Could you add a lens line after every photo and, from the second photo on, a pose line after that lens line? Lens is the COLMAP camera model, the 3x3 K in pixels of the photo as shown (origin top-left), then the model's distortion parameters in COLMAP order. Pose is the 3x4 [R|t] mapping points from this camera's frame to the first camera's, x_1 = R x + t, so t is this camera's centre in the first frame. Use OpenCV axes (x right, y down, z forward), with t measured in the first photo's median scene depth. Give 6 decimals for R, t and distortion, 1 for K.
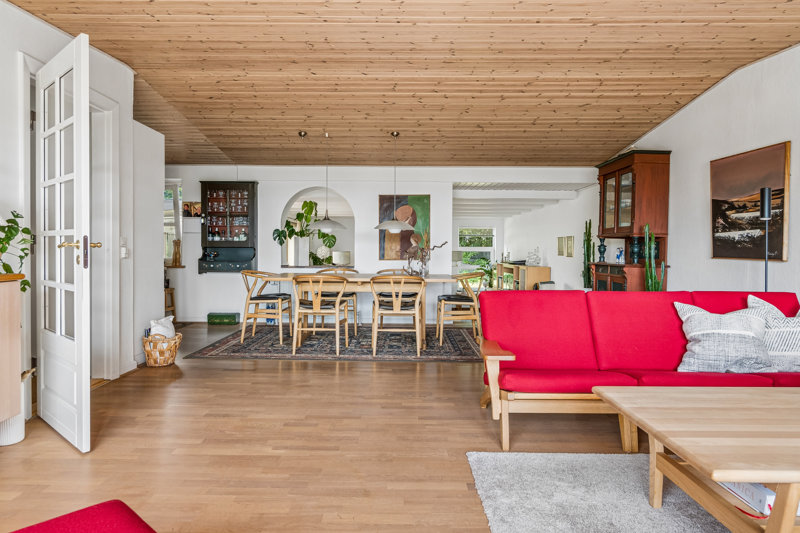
lens RADIAL K [[512.1, 0, 402.6], [0, 512.1, 258.2], [0, 0, 1]] dist [0.026185, -0.000422]
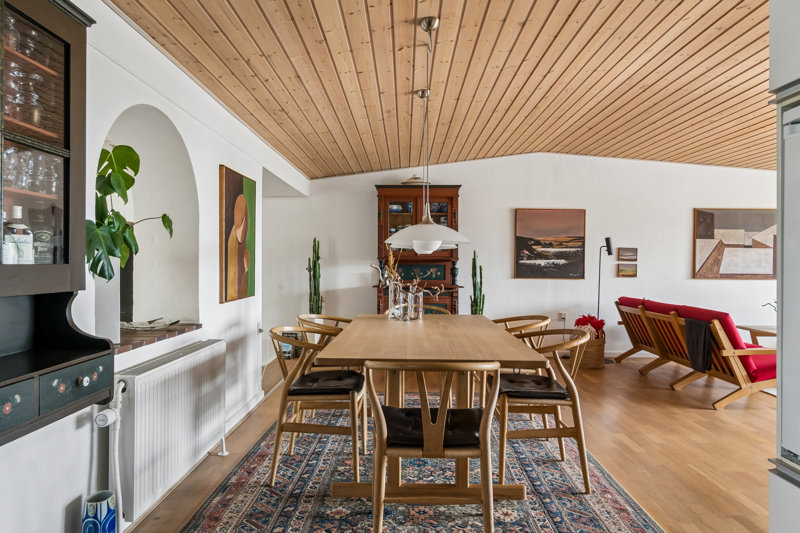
lens RADIAL K [[512.1, 0, 405.1], [0, 512.1, 263.2], [0, 0, 1]] dist [0.026185, -0.000422]
pose [[0.005877, 0.007837, 0.999952, -0.847560], [0.013447, 0.999878, -0.007915, -0.036804], [-0.999892, 0.013493, 0.005771, 1.404061]]
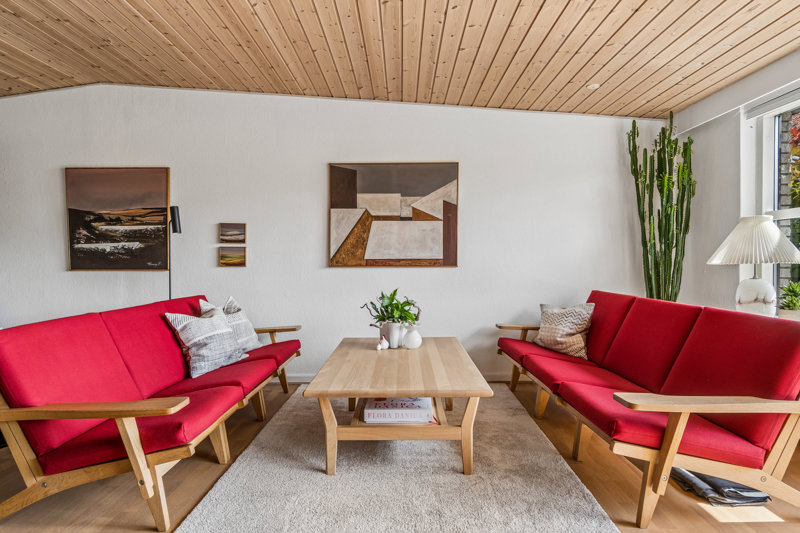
lens RADIAL K [[493.6, 0, 394.7], [0, 493.6, 272.1], [0, 0, 1]] dist [0.002287, 0.000071]
pose [[0.035410, -0.026034, 0.999034, -0.312004], [0.028137, 0.999290, 0.025043, -0.003564], [-0.998977, 0.027223, 0.036117, 0.406074]]
